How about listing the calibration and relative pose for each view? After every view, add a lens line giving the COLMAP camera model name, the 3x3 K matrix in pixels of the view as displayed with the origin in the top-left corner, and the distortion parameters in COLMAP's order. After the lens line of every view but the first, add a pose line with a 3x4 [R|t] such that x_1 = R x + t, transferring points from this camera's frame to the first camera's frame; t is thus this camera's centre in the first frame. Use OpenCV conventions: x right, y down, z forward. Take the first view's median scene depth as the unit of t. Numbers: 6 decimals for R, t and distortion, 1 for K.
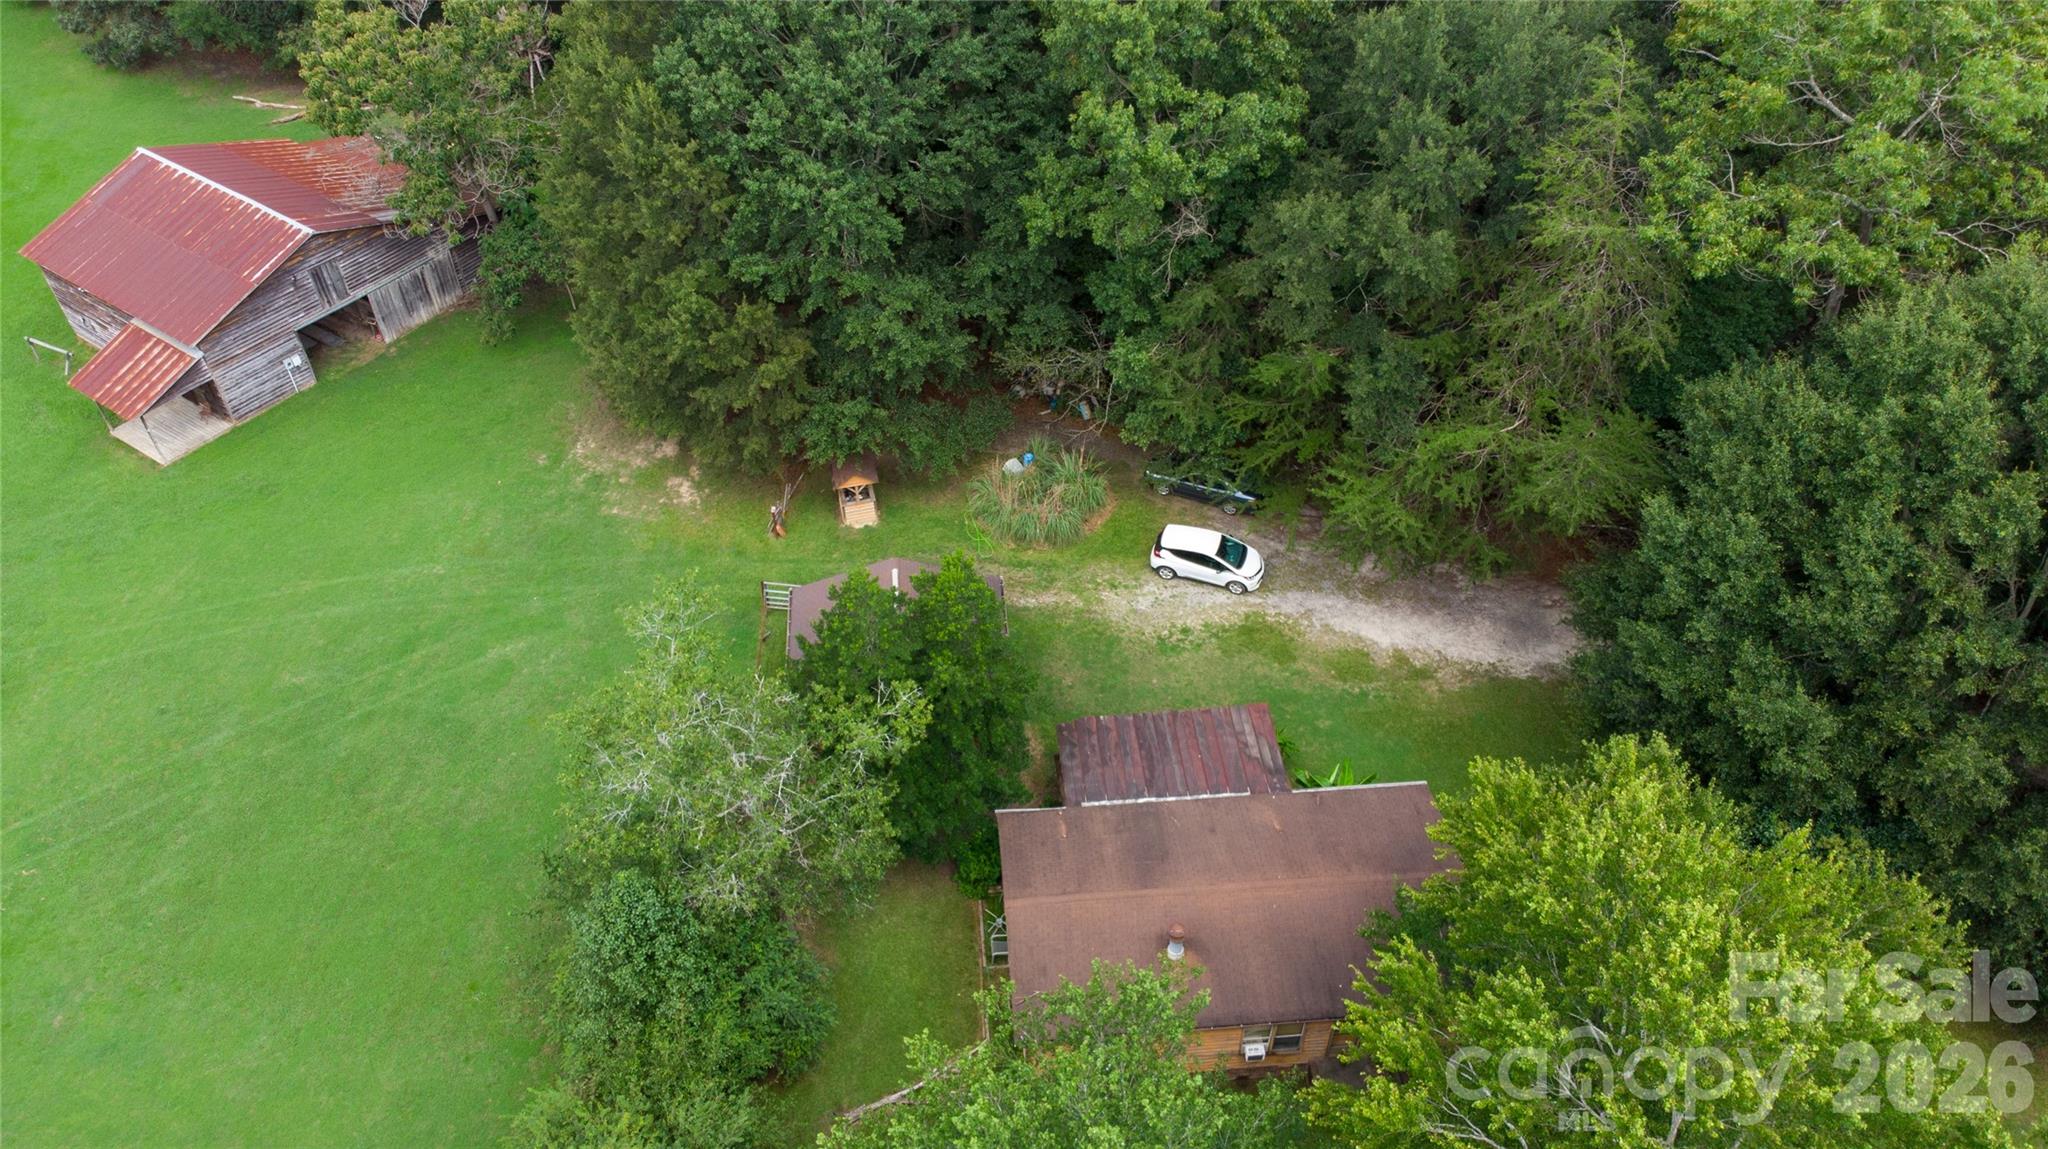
lens RADIAL K [[1481.8, 0, 1030.9], [0, 1481.8, 572.7], [0, 0, 1]] dist [0.015556, 0.002226]
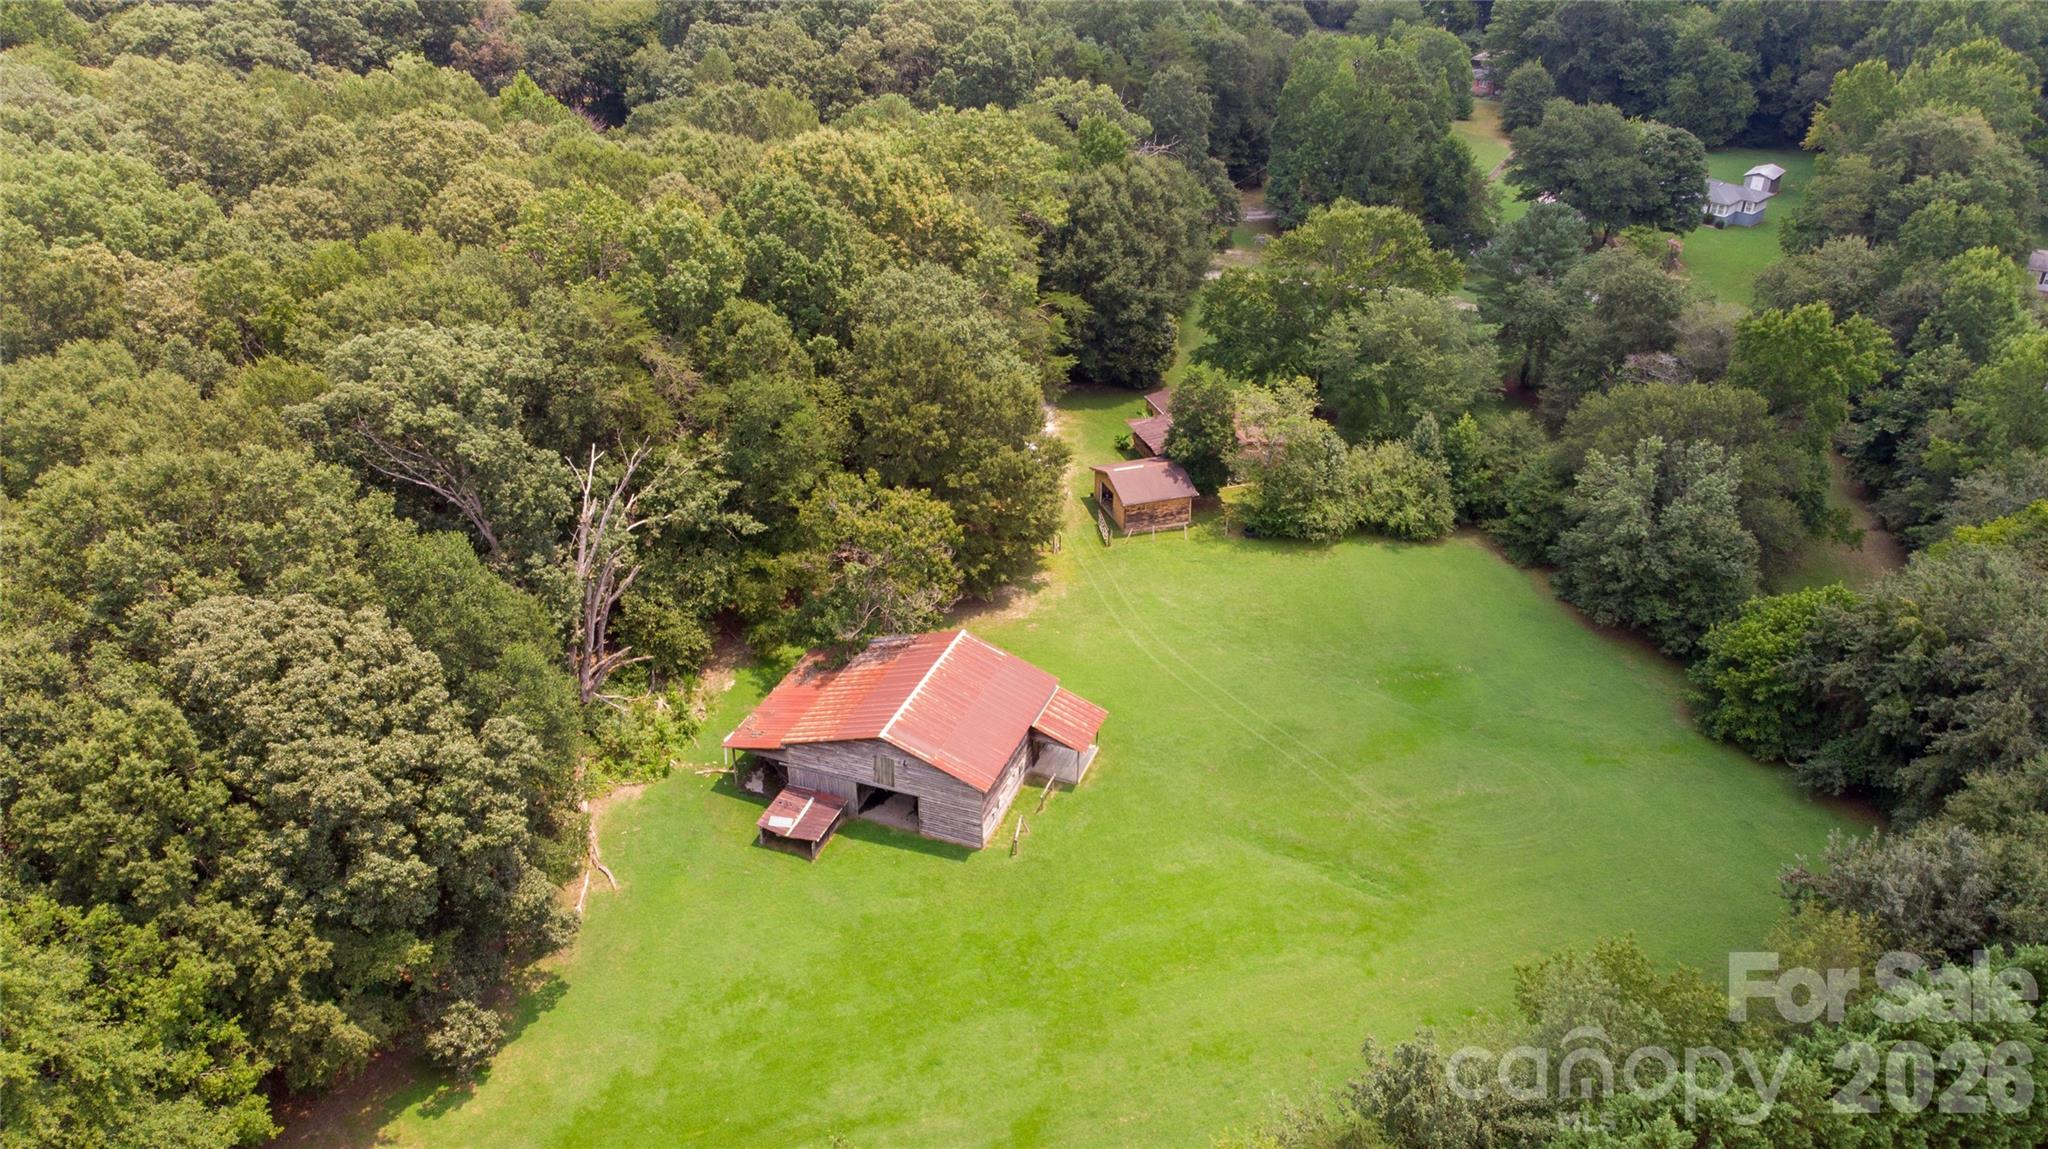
lens RADIAL K [[1468.5, 0, 1027.0], [0, 1468.5, 587.0], [0, 0, 1]] dist [0.023538, 0.003906]
pose [[-0.236013, -0.496856, 0.835124, -2.113274], [0.653509, 0.554882, 0.514813, -1.203798], [-0.719183, 0.667264, 0.193741, 0.772751]]
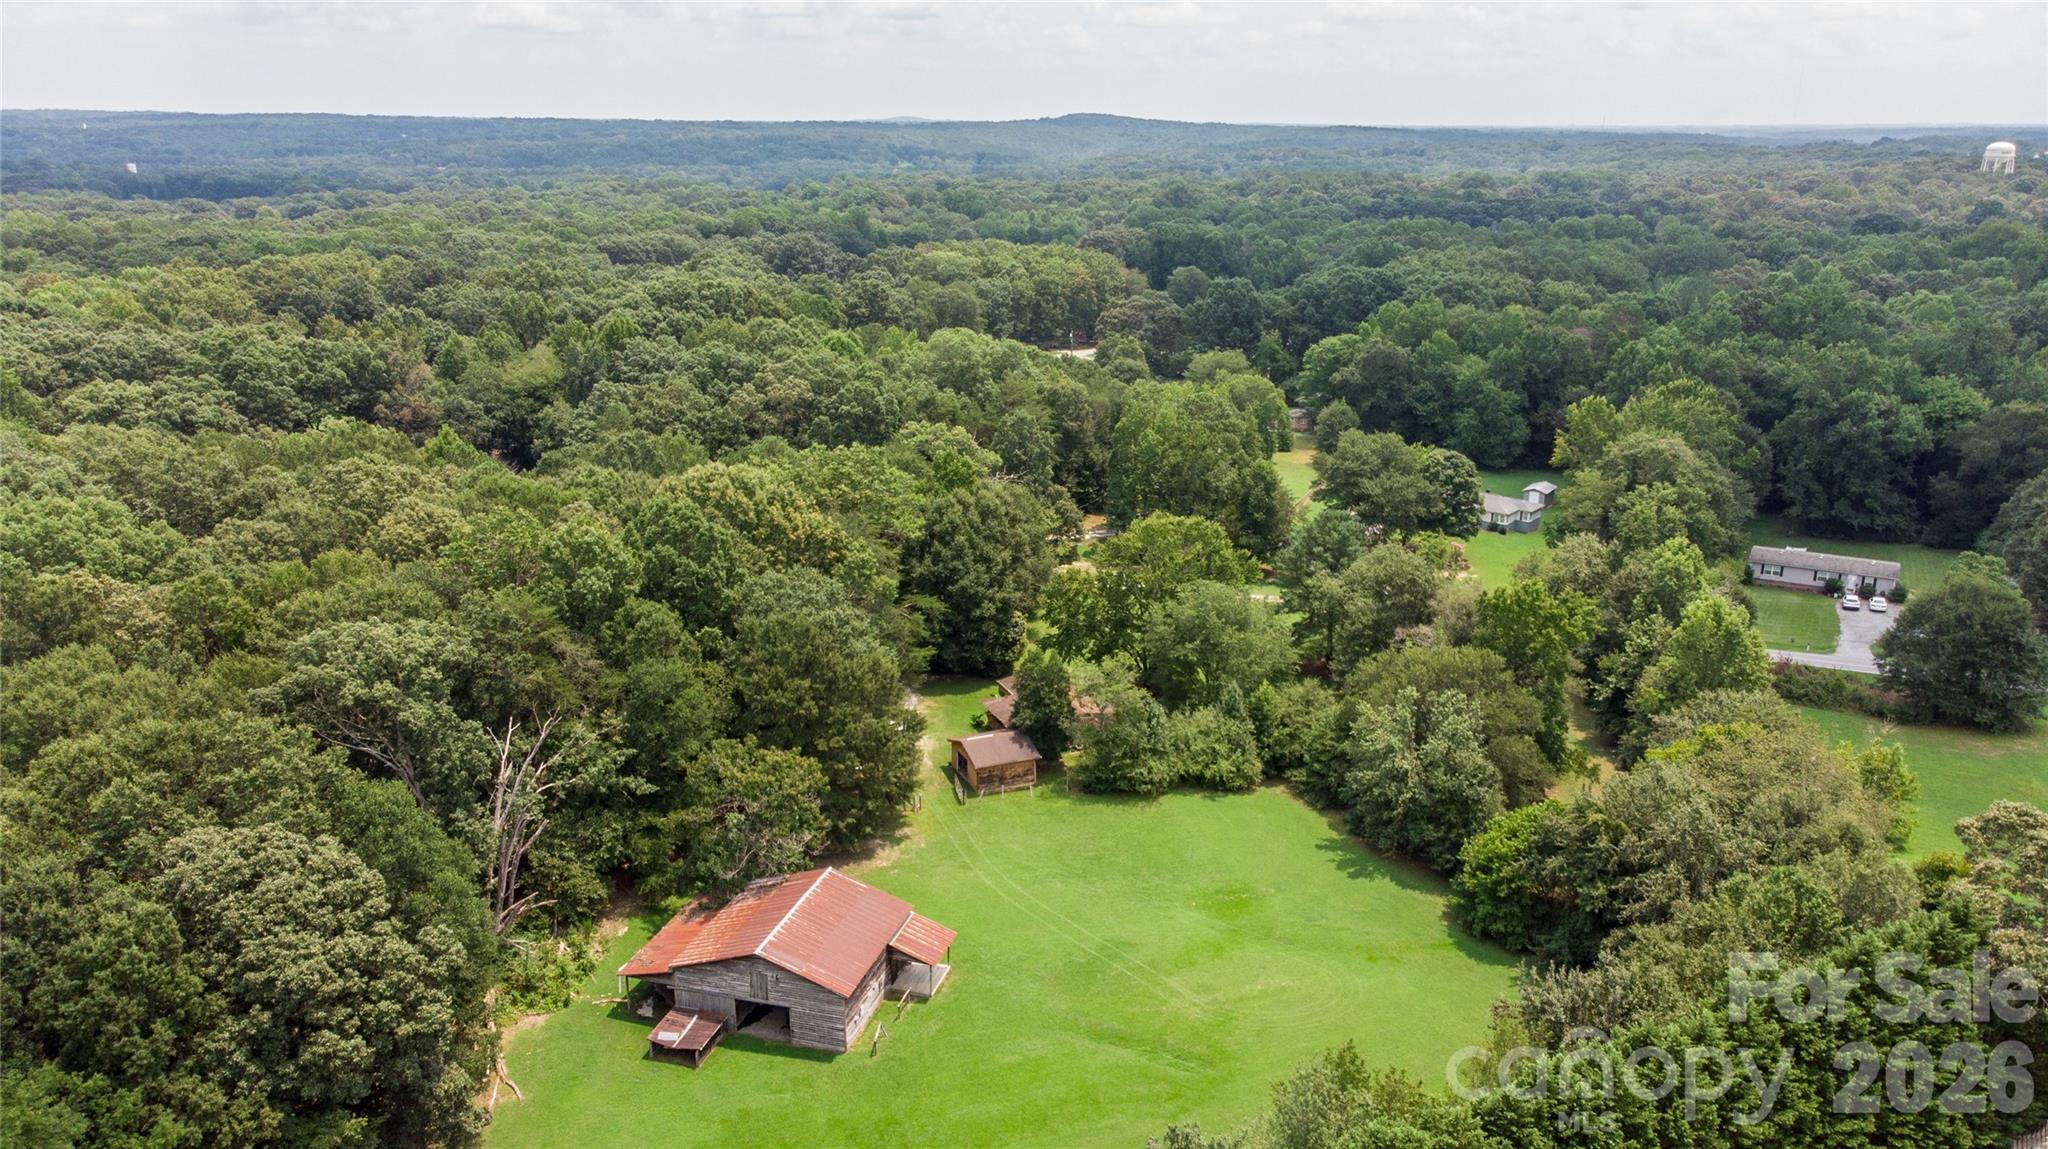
lens RADIAL K [[1481.8, 0, 1030.9], [0, 1481.8, 572.7], [0, 0, 1]] dist [0.015556, 0.002226]
pose [[-0.313106, -0.279418, 0.907684, -2.508516], [0.643248, 0.640748, 0.419134, -1.266581], [-0.698711, 0.715099, -0.020887, 0.758974]]
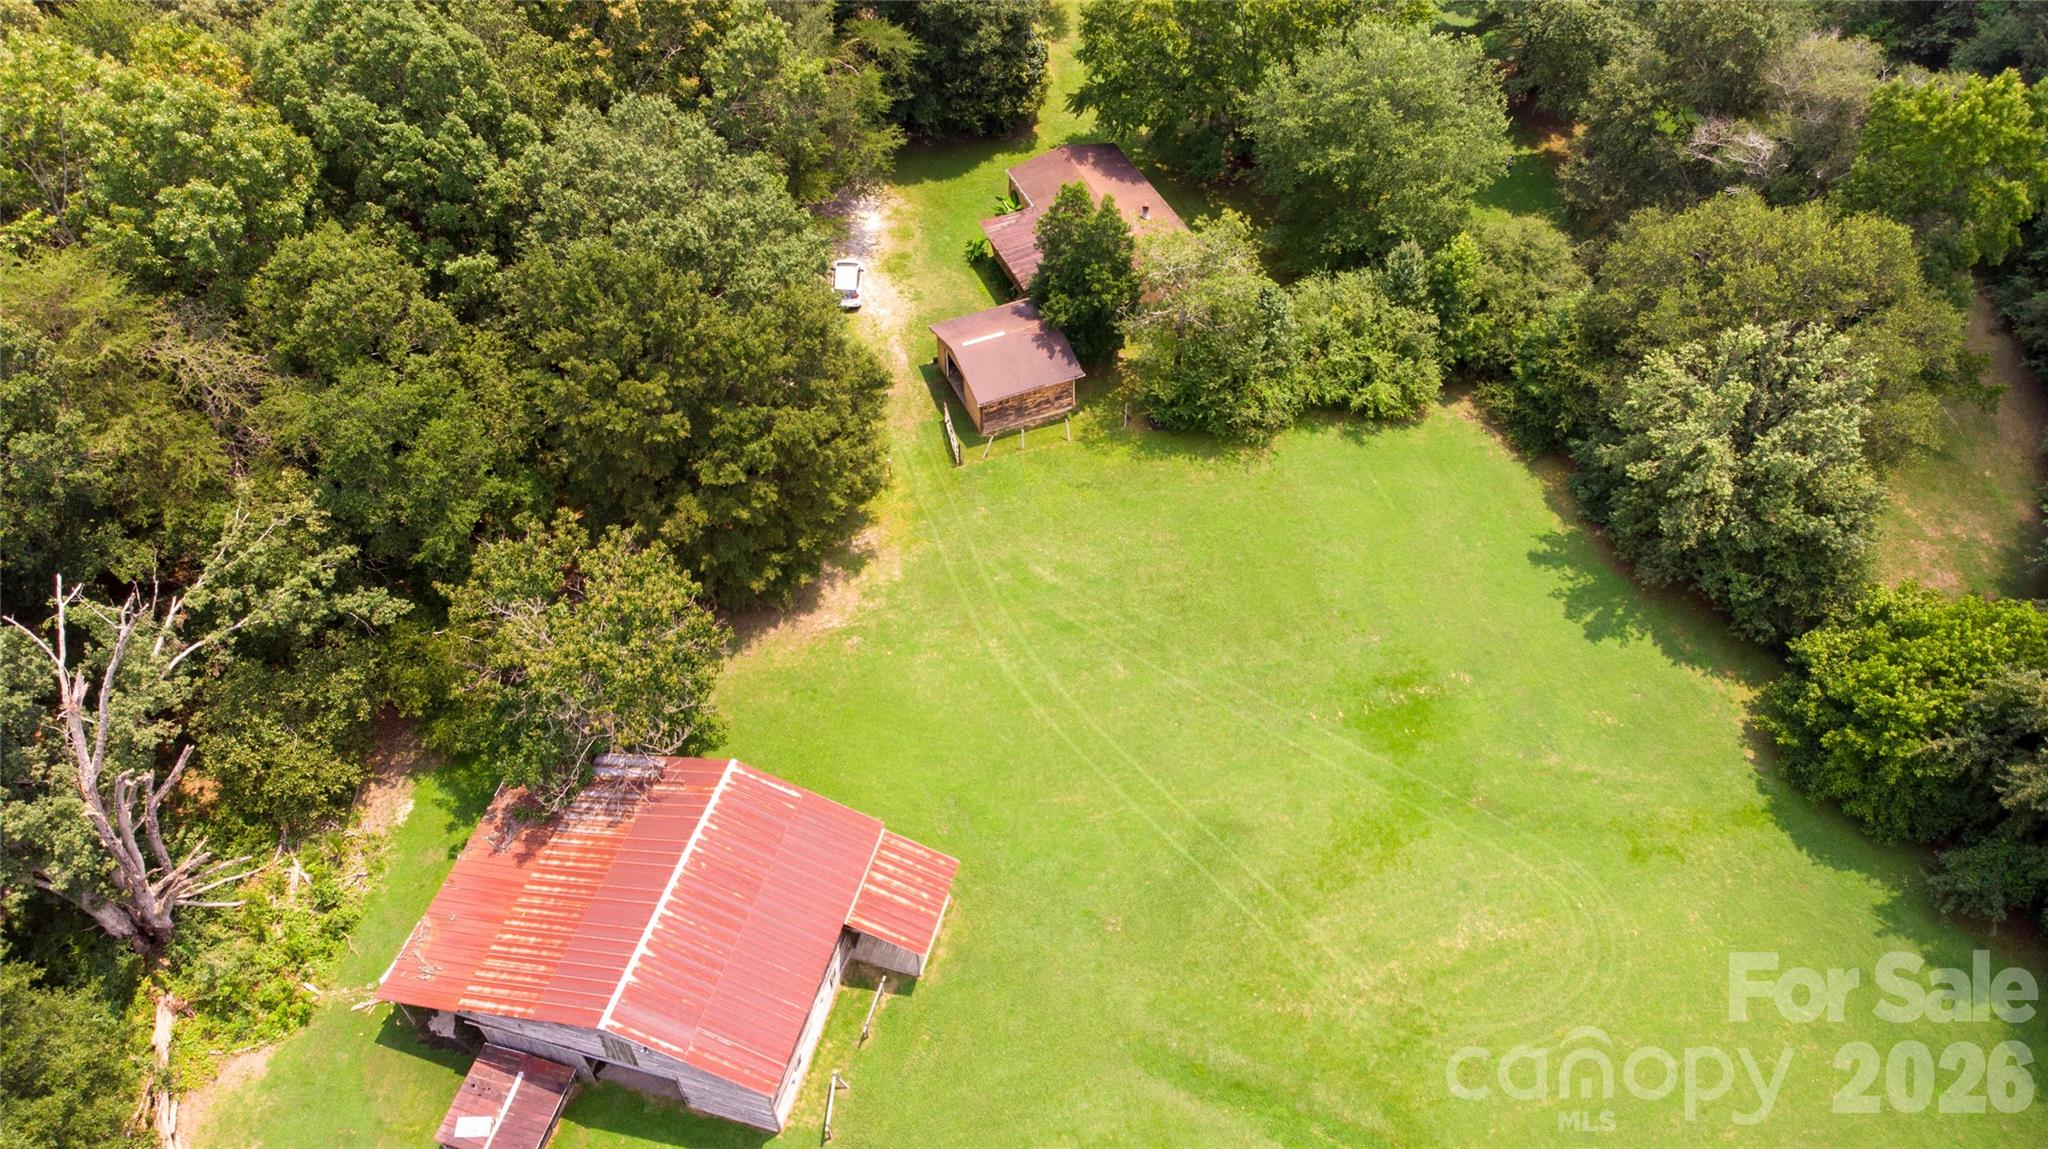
lens RADIAL K [[1481.8, 0, 1030.9], [0, 1481.8, 572.7], [0, 0, 1]] dist [0.015556, 0.002226]
pose [[-0.318255, -0.720730, 0.615843, -1.313009], [0.642873, 0.313353, 0.698945, -1.029597], [-0.696726, 0.618352, 0.363612, 0.507721]]
